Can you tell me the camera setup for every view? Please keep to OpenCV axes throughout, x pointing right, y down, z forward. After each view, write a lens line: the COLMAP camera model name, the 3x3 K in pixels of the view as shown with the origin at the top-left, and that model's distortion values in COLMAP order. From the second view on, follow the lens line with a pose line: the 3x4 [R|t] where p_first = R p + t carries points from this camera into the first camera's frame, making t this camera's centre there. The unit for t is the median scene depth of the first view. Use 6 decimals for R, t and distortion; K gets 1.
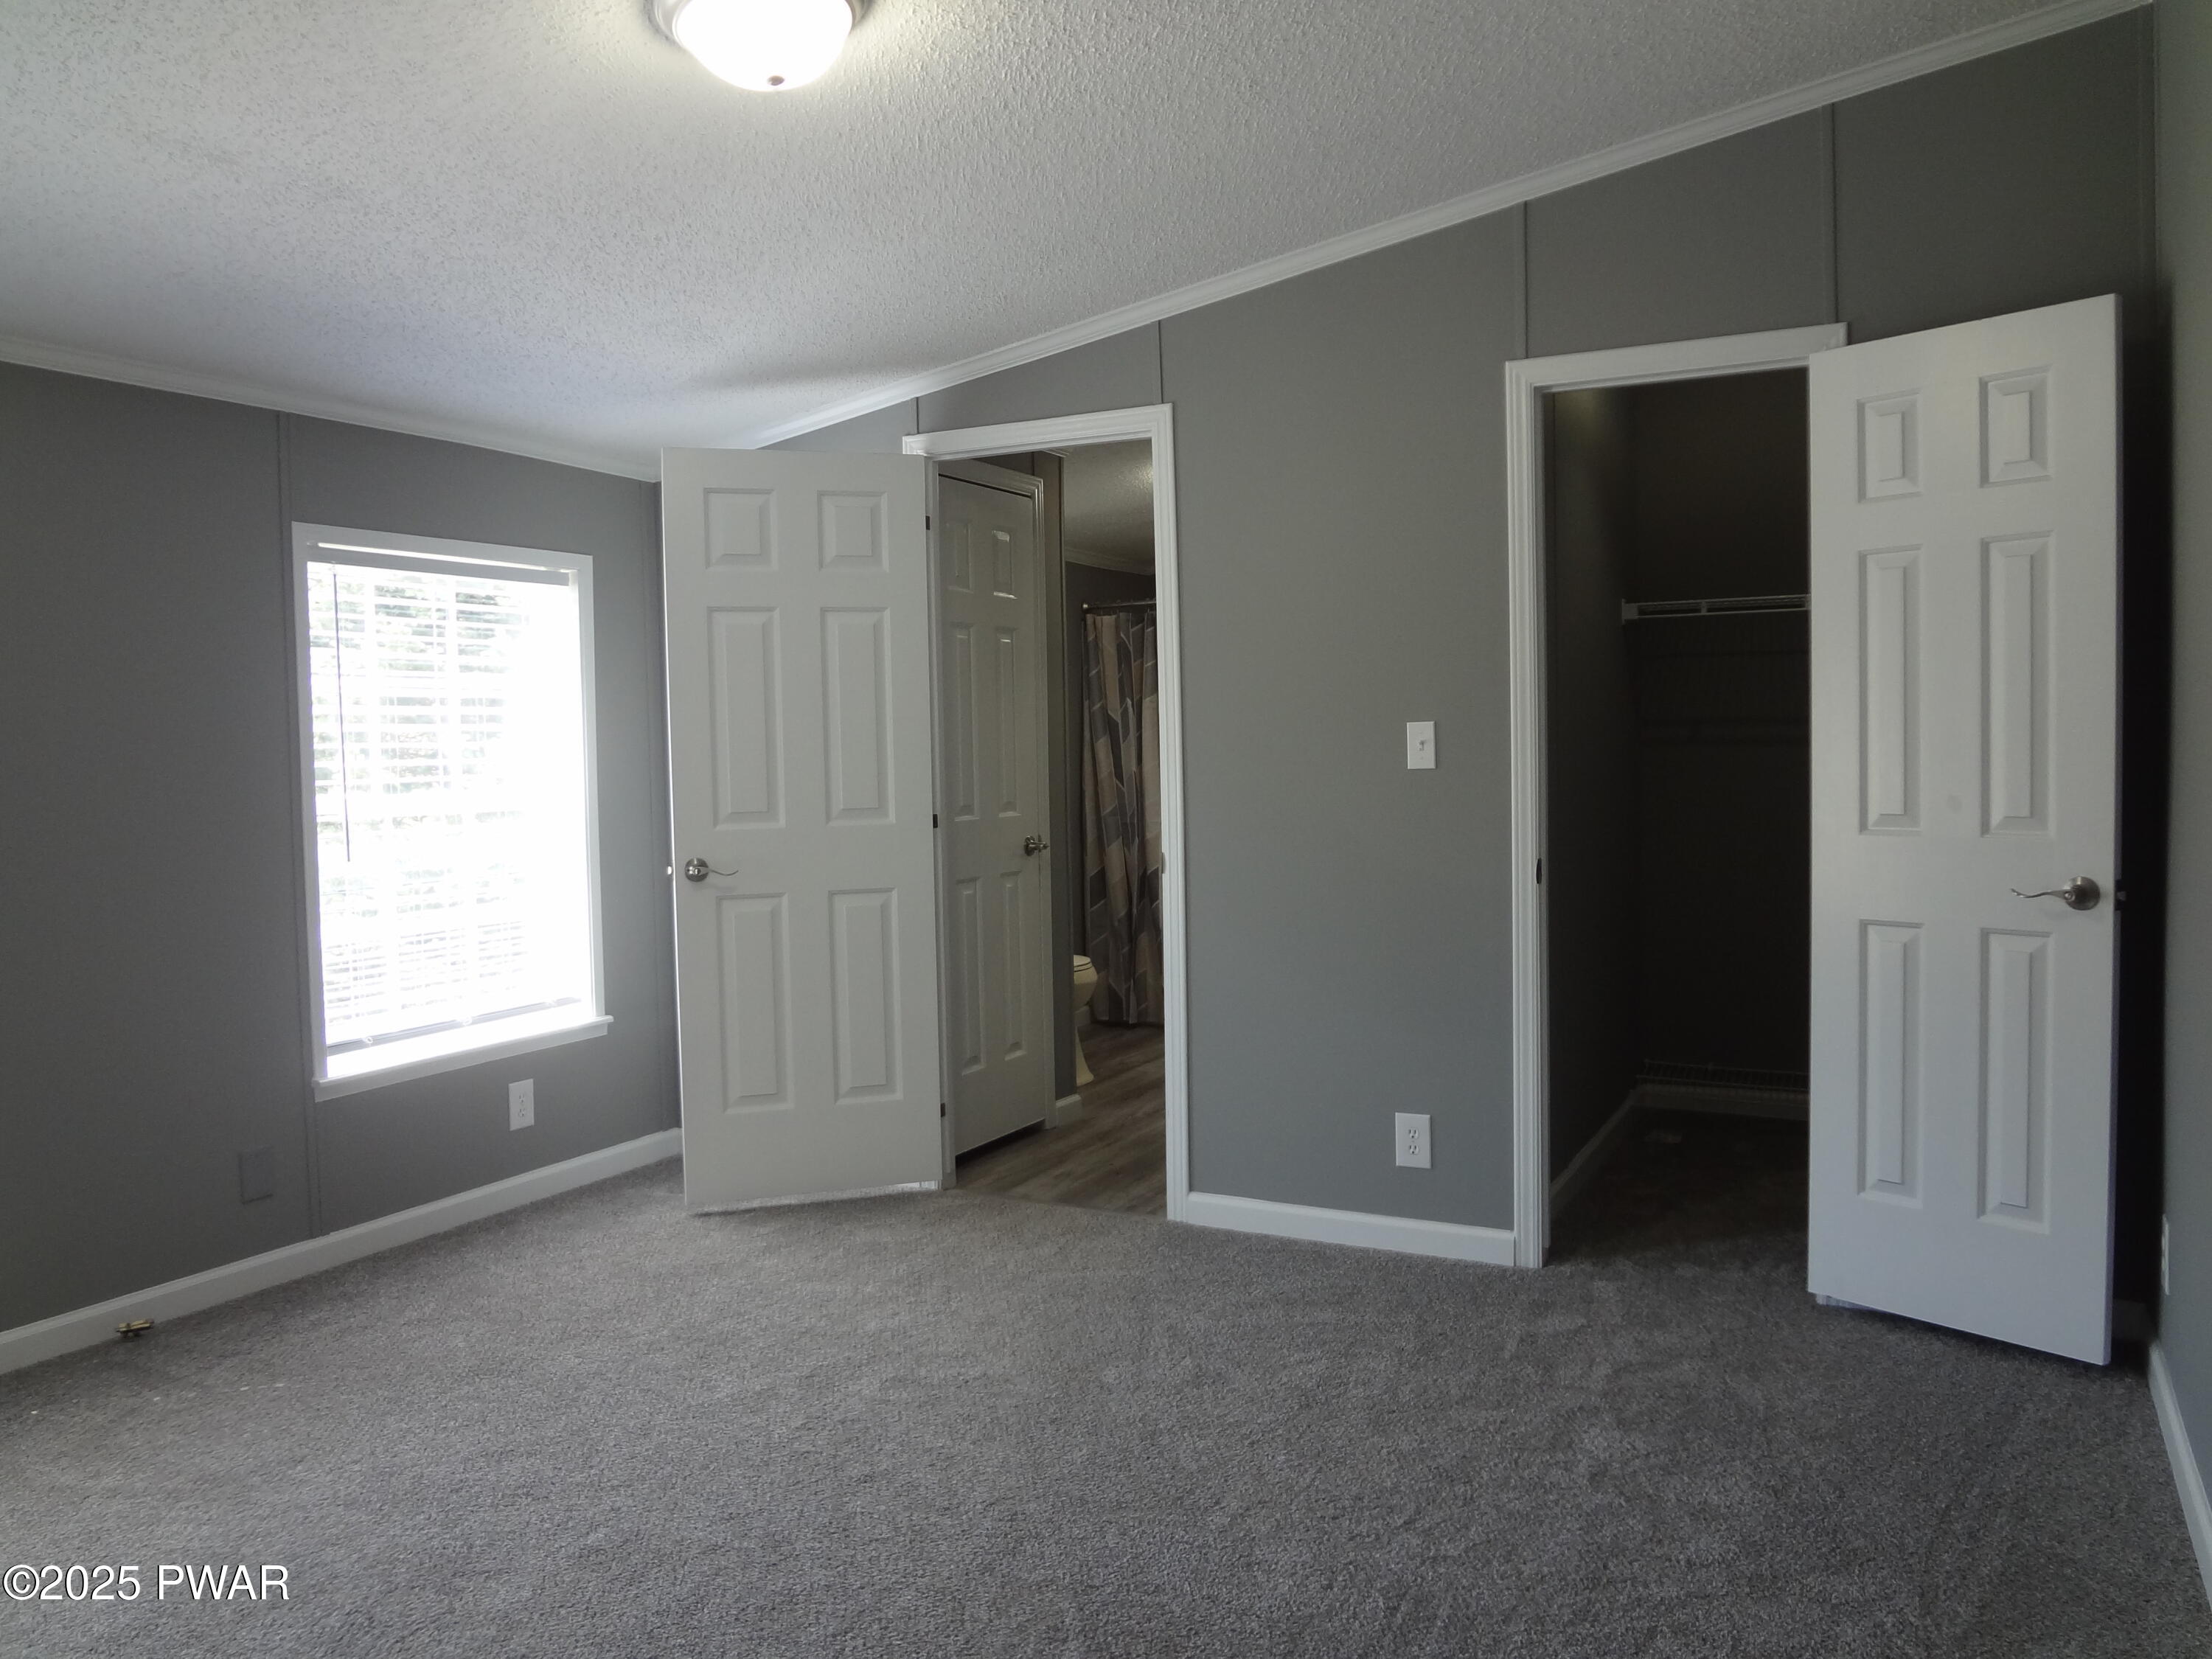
lens RADIAL K [[1630.4, 0, 1096.3], [0, 1630.4, 790.8], [0, 0, 1]] dist [-0.045517, 0.006065]
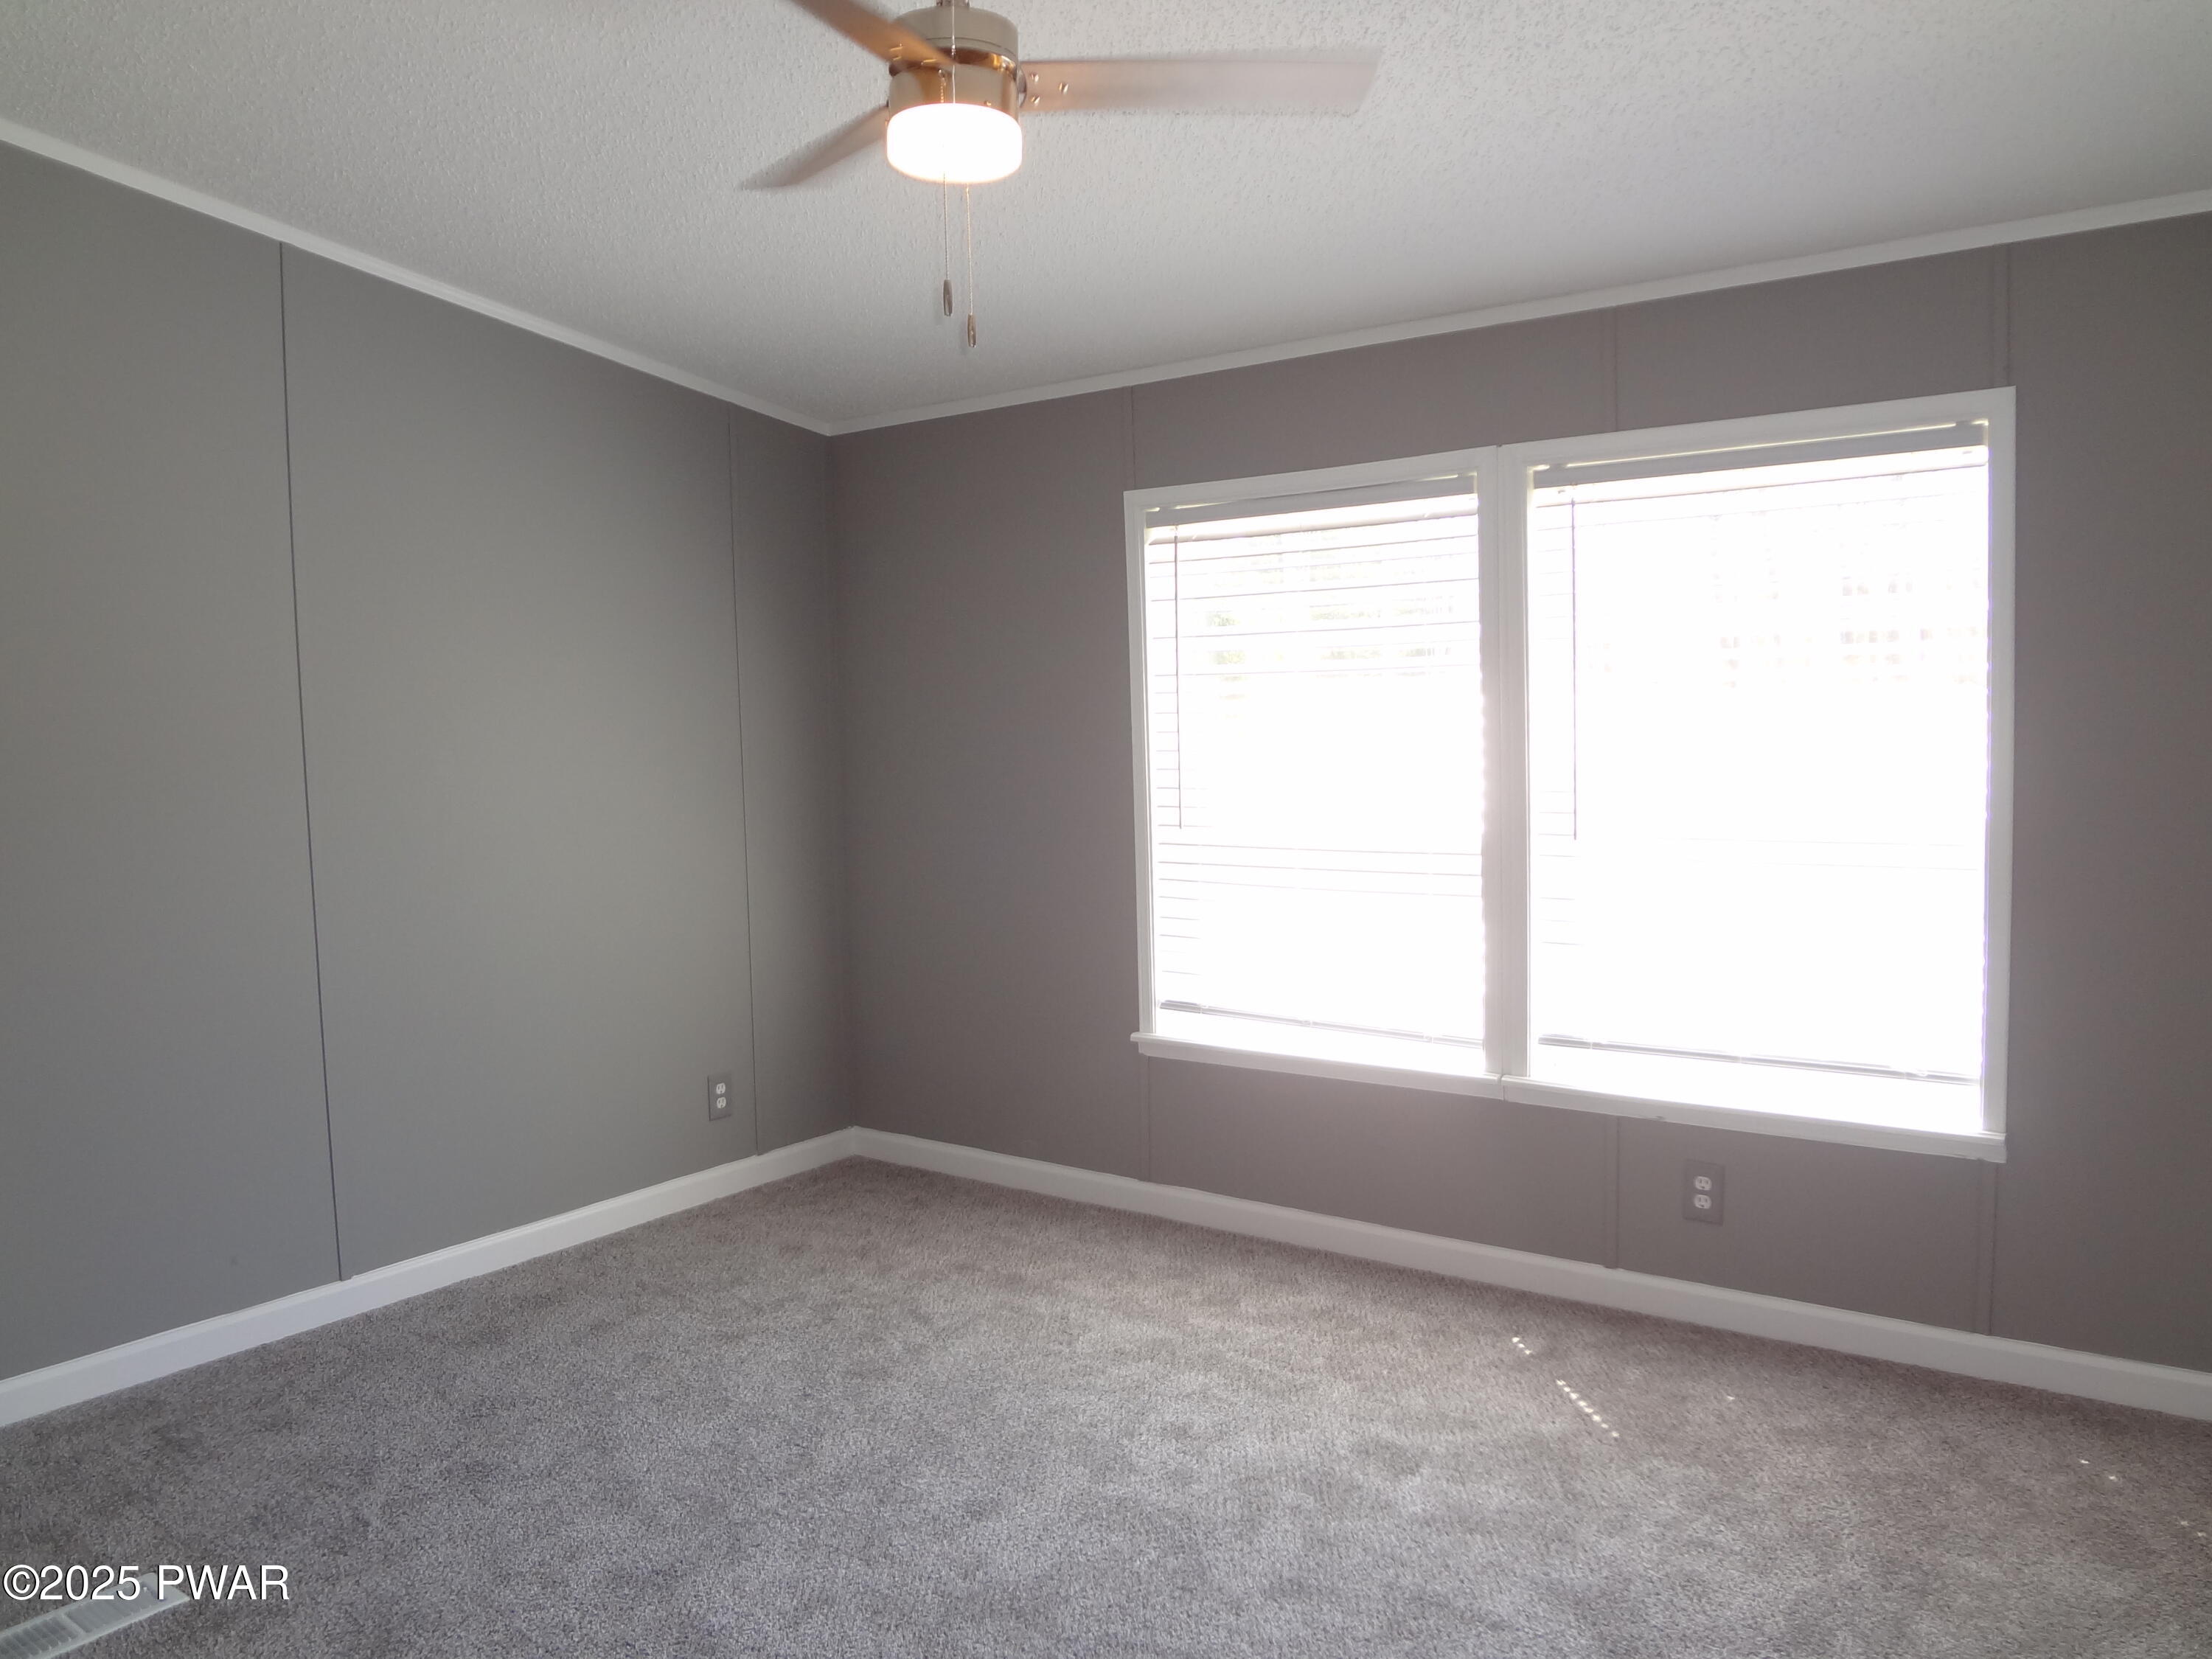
lens RADIAL K [[1630.4, 0, 1096.3], [0, 1630.4, 790.8], [0, 0, 1]] dist [-0.045517, 0.006065]
pose [[-0.171059, 0.065967, -0.983050, 0.530390], [-0.009554, 0.997598, 0.068605, -0.045612], [0.985214, 0.021128, -0.170018, 1.136965]]
